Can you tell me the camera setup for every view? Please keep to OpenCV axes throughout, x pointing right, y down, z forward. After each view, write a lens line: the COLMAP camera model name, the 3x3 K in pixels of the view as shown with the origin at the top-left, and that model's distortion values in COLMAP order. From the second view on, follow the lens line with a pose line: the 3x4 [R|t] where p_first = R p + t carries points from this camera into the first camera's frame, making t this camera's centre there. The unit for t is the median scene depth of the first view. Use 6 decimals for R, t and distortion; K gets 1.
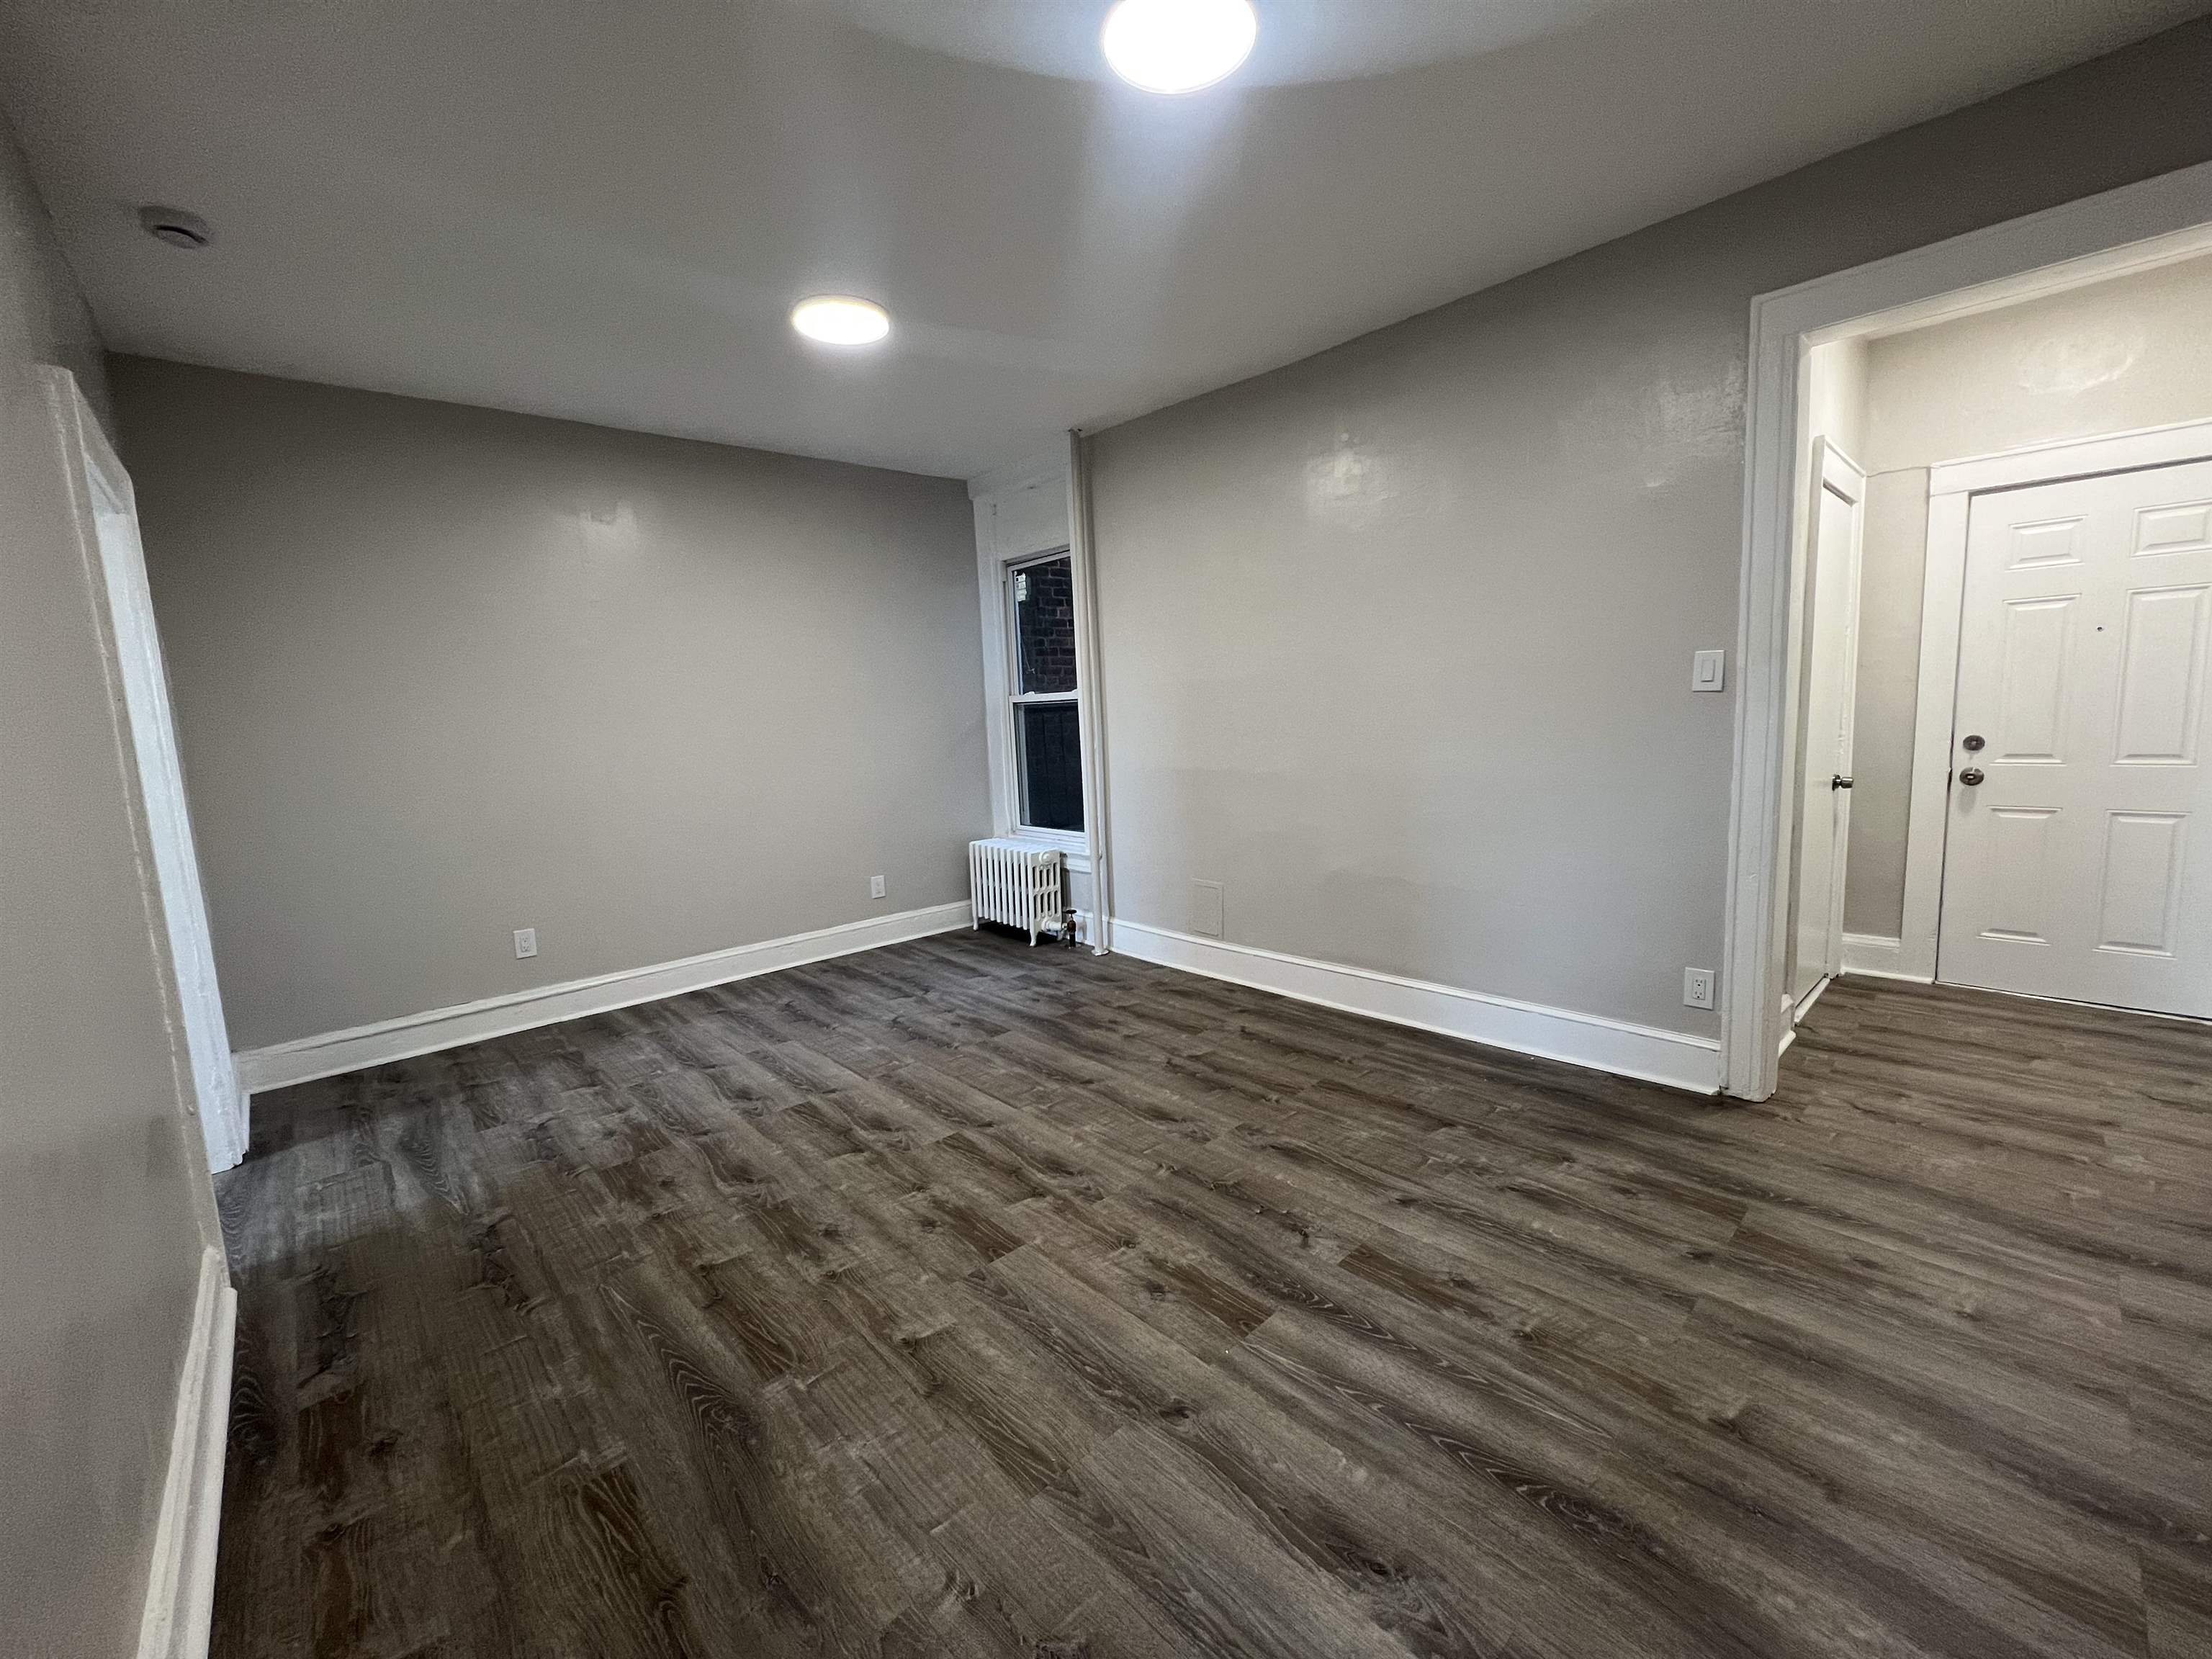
lens RADIAL K [[882.7, 0, 1102.2], [0, 882.7, 822.2], [0, 0, 1]] dist [-0.002338, 0.000361]
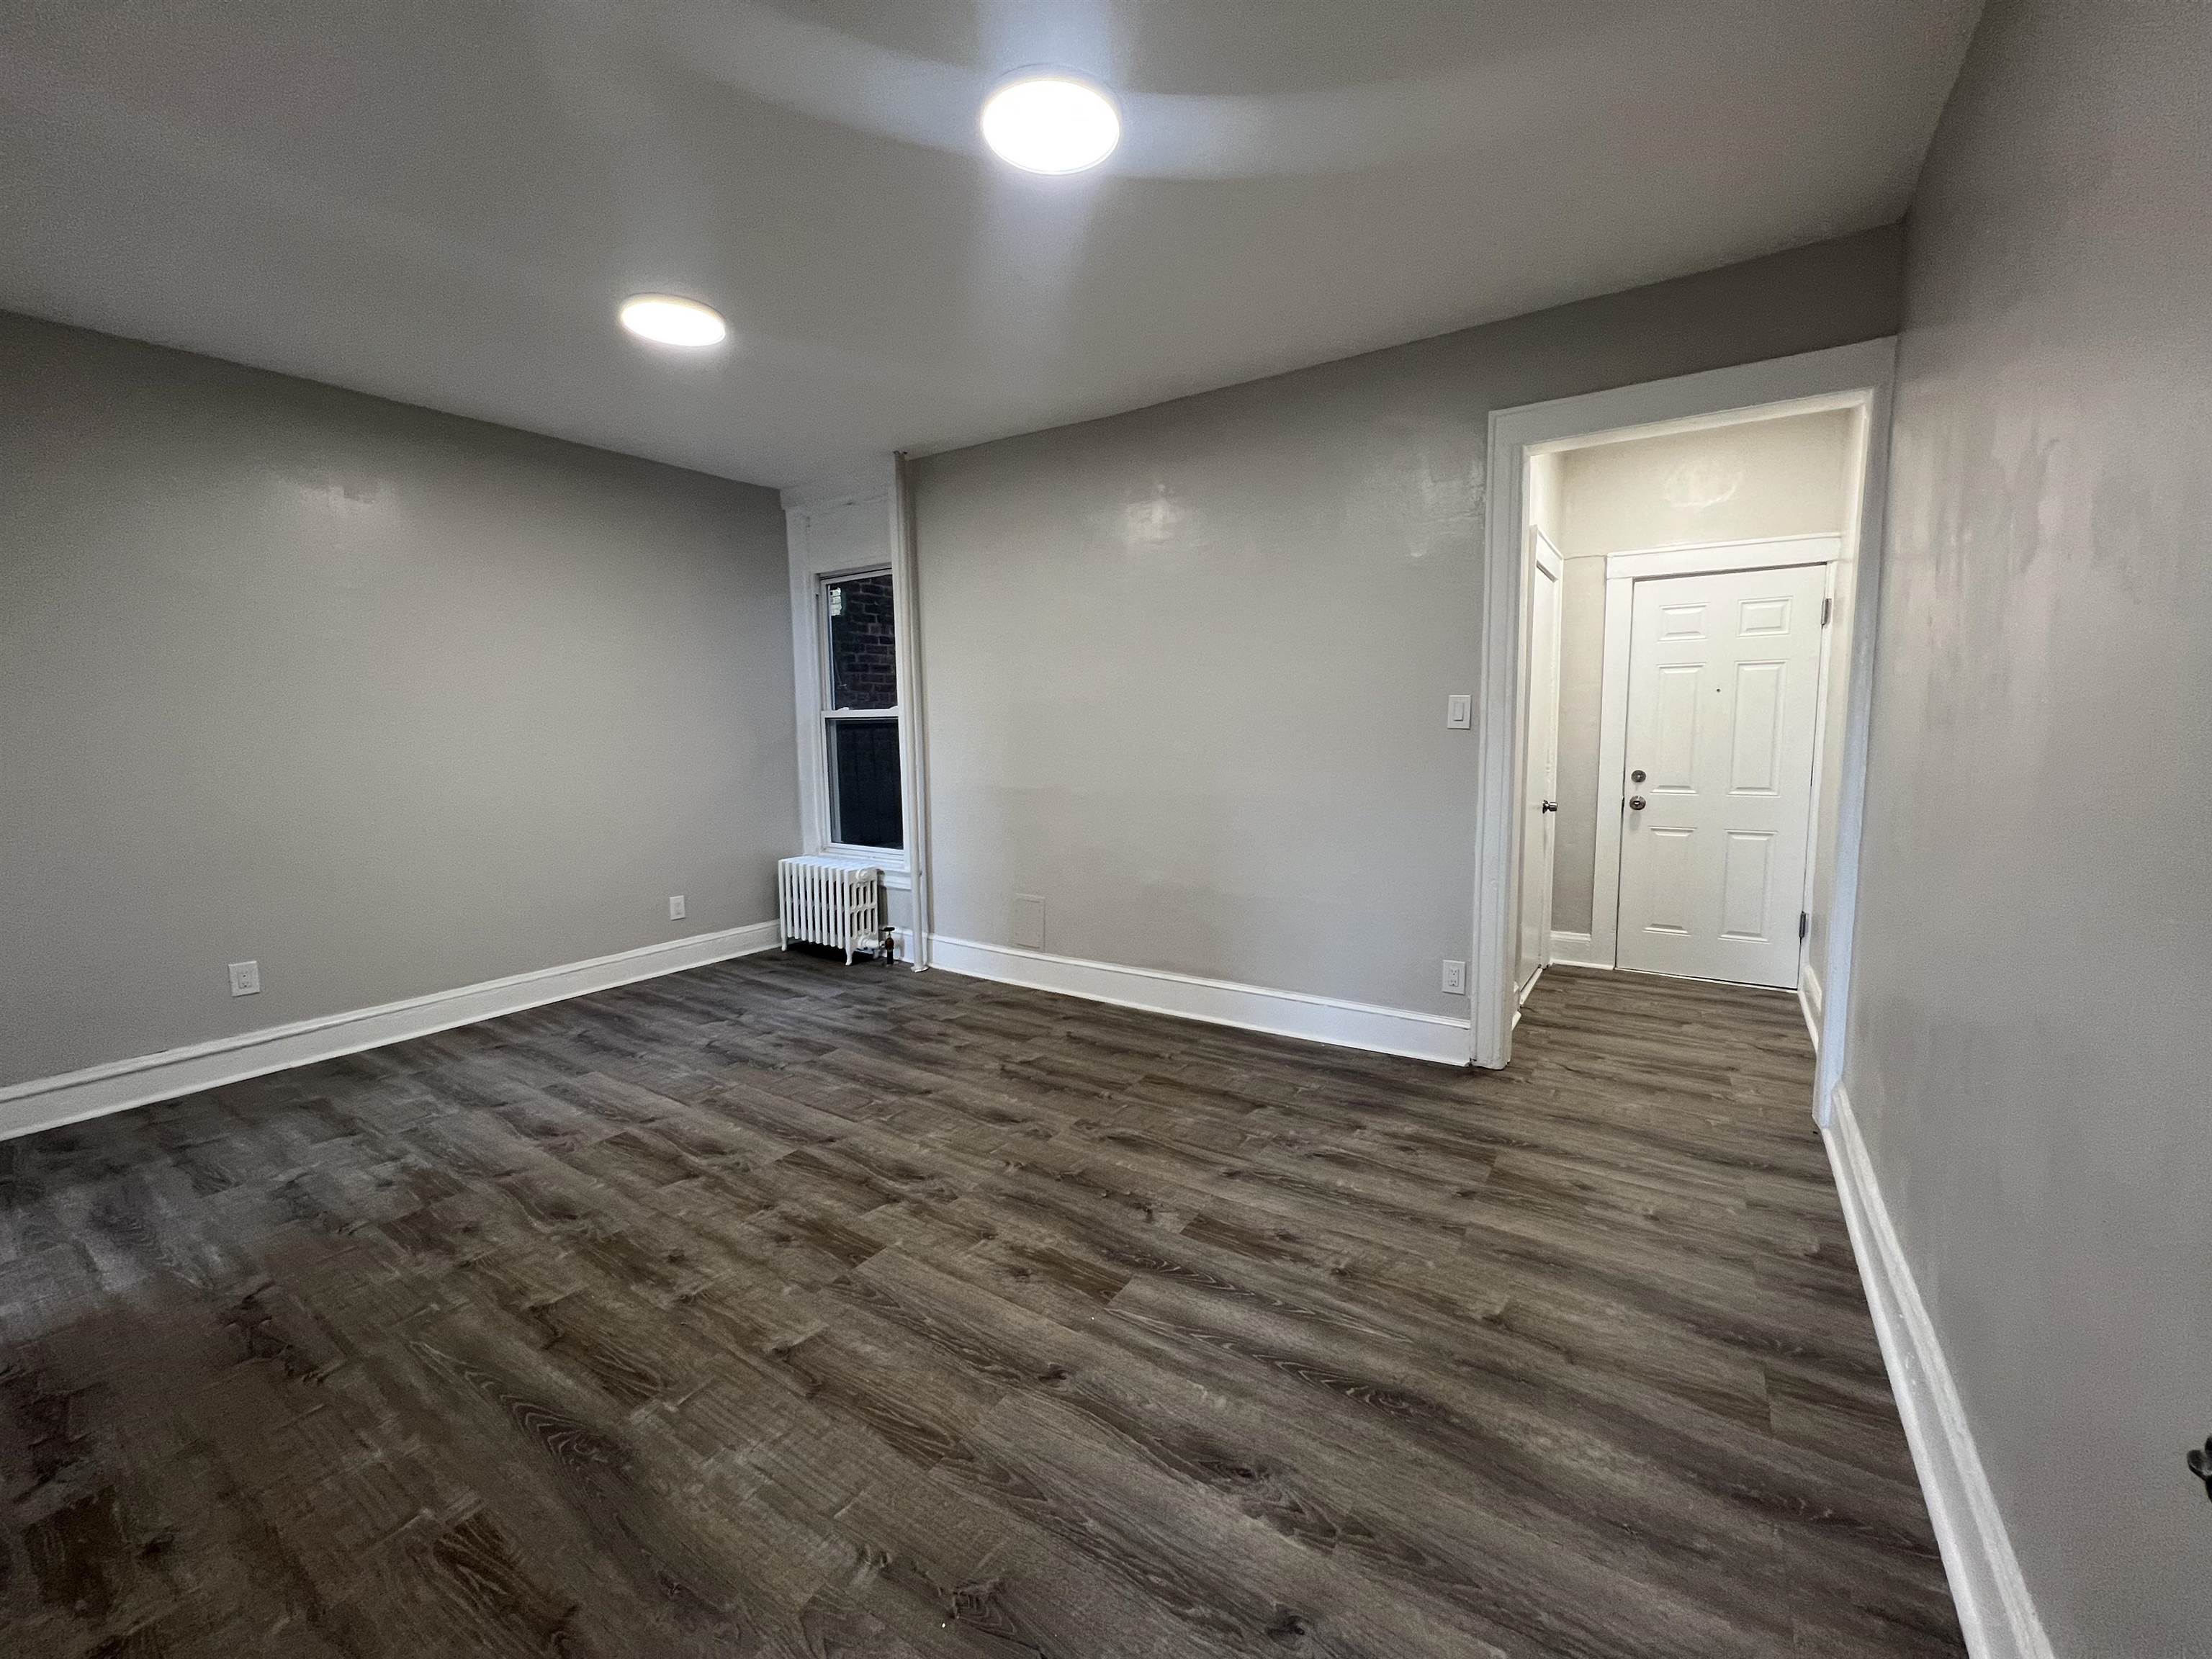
lens RADIAL K [[882.7, 0, 1102.2], [0, 882.7, 822.2], [0, 0, 1]] dist [-0.002338, 0.000361]
pose [[0.971040, 0.006289, 0.238834, -0.074645], [-0.000608, 0.999715, -0.023854, 0.008415], [-0.238916, 0.023018, 0.970767, -0.051095]]
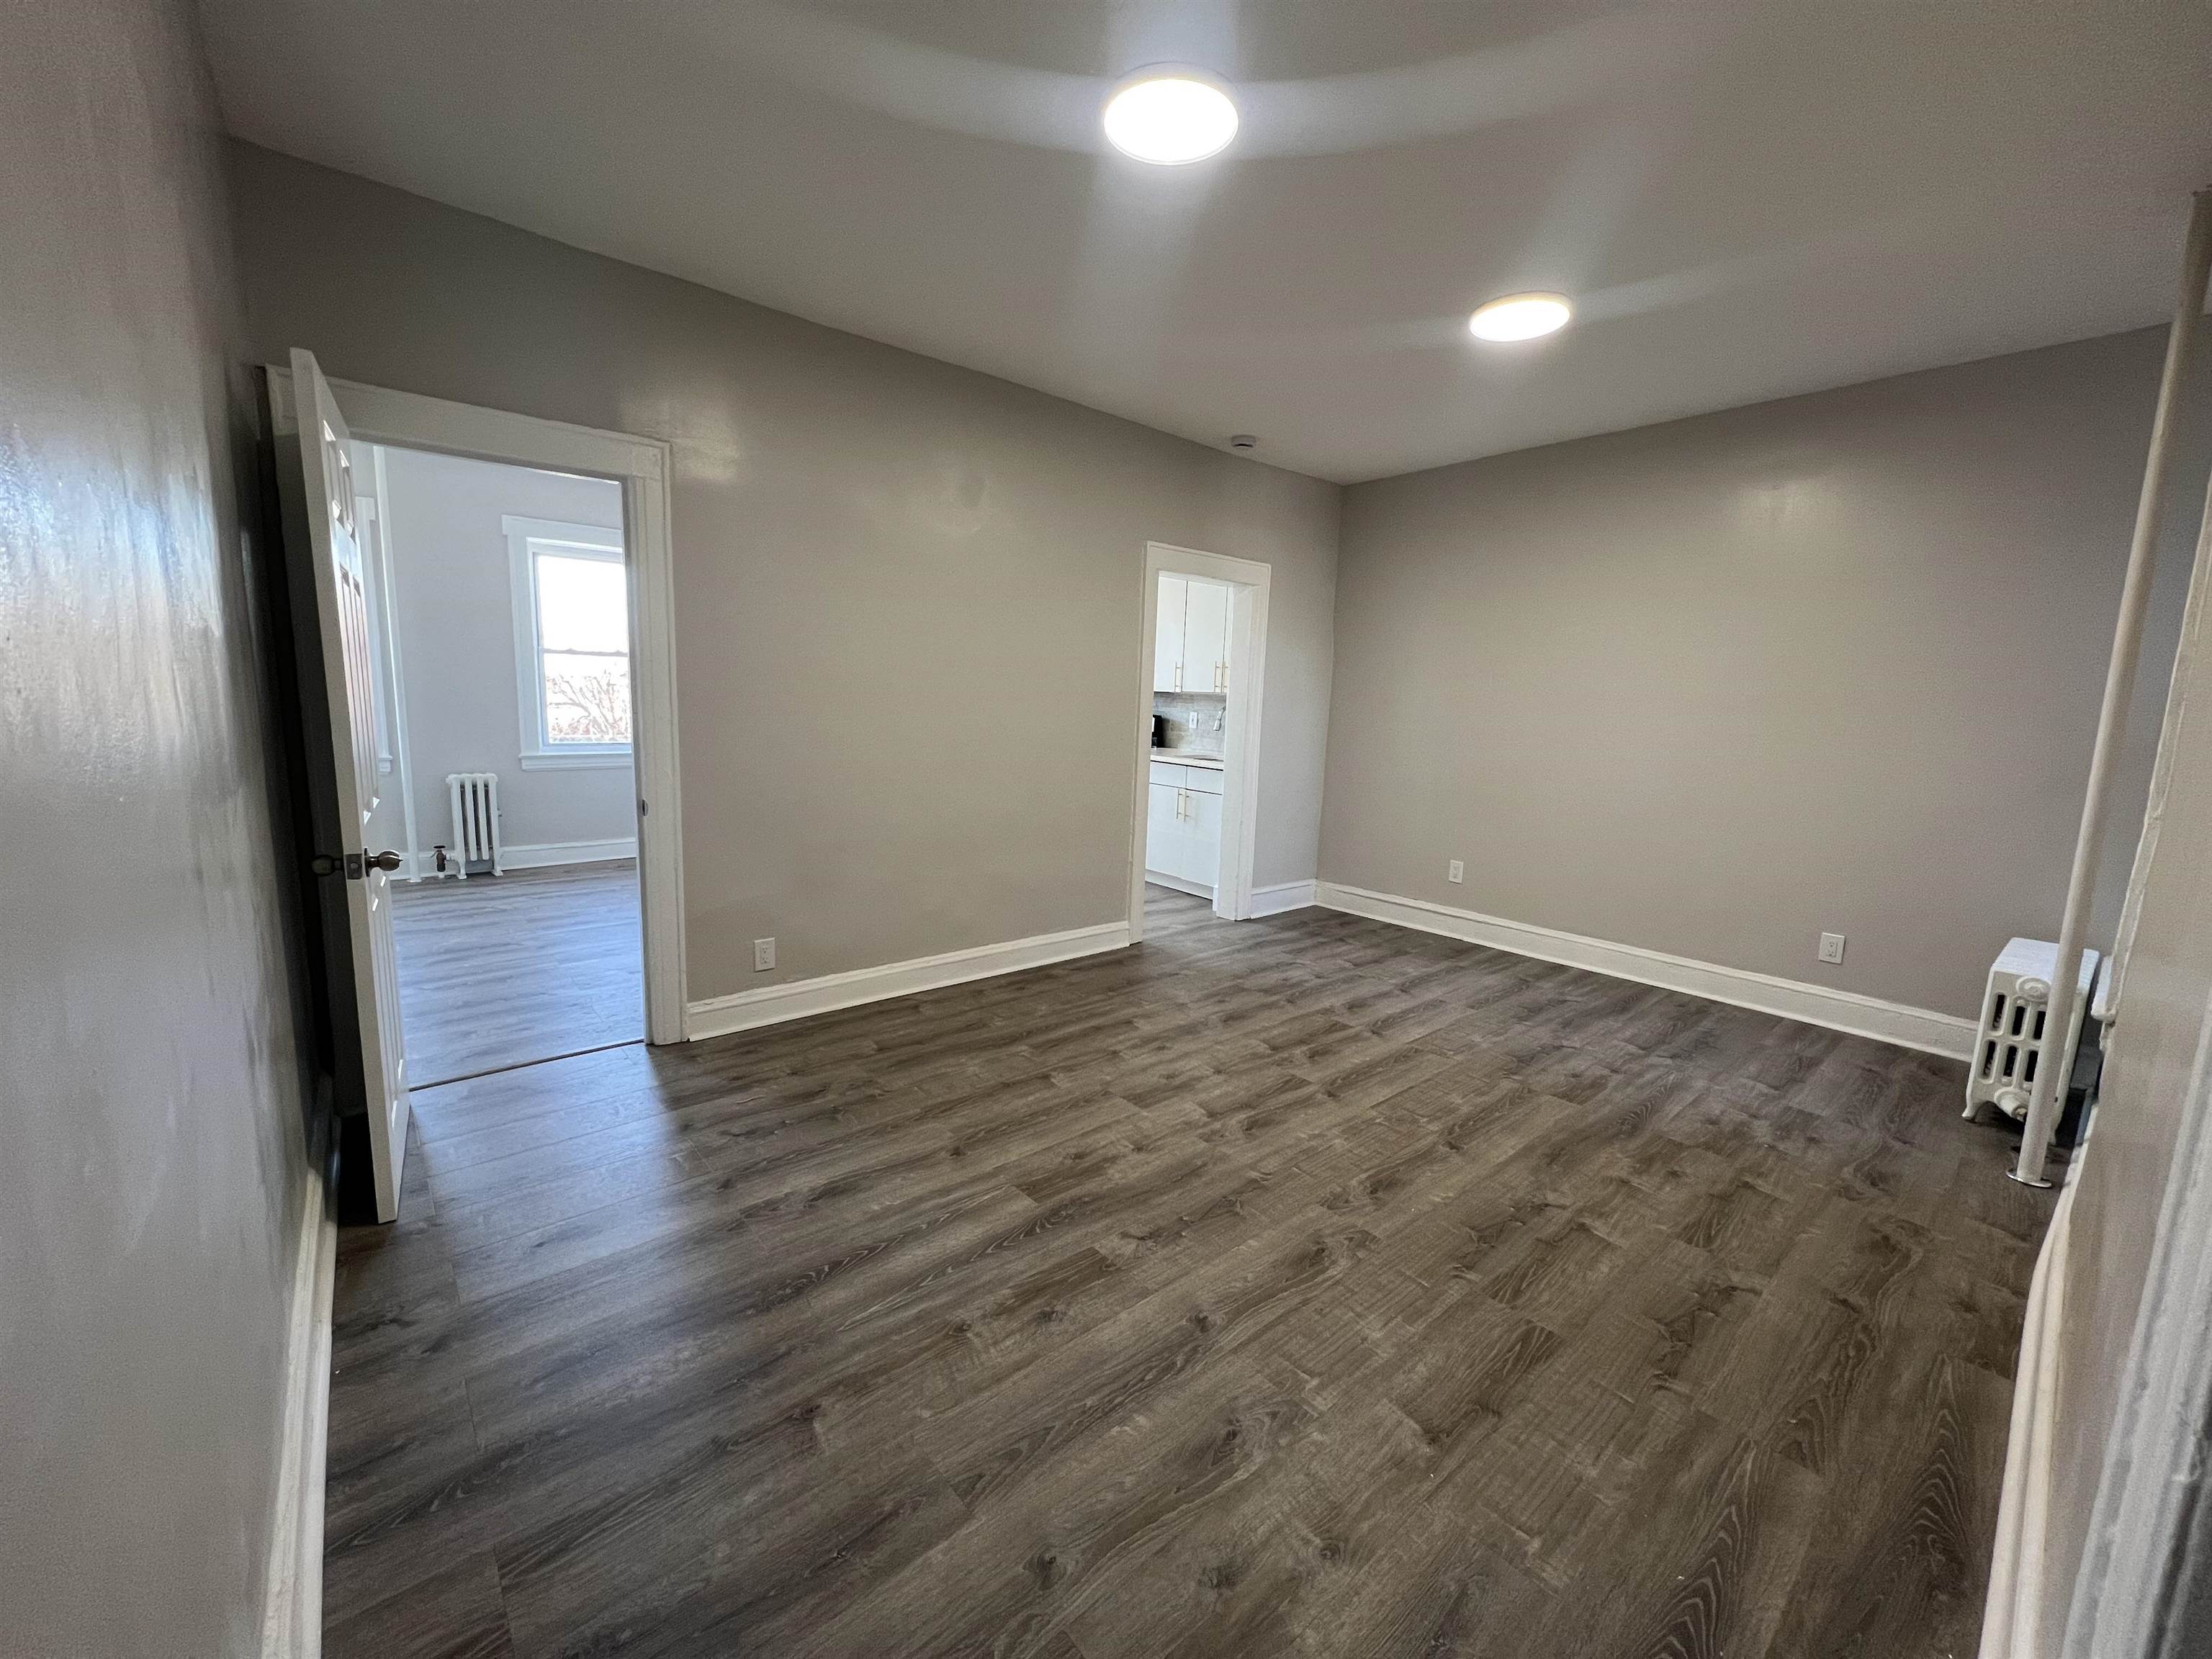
lens RADIAL K [[882.7, 0, 1102.2], [0, 882.7, 822.2], [0, 0, 1]] dist [-0.002338, 0.000361]
pose [[-0.036939, 0.188107, -0.981454, 0.926429], [-0.153066, 0.969470, 0.191571, -0.151247], [0.987525, 0.157304, -0.007019, 0.719387]]
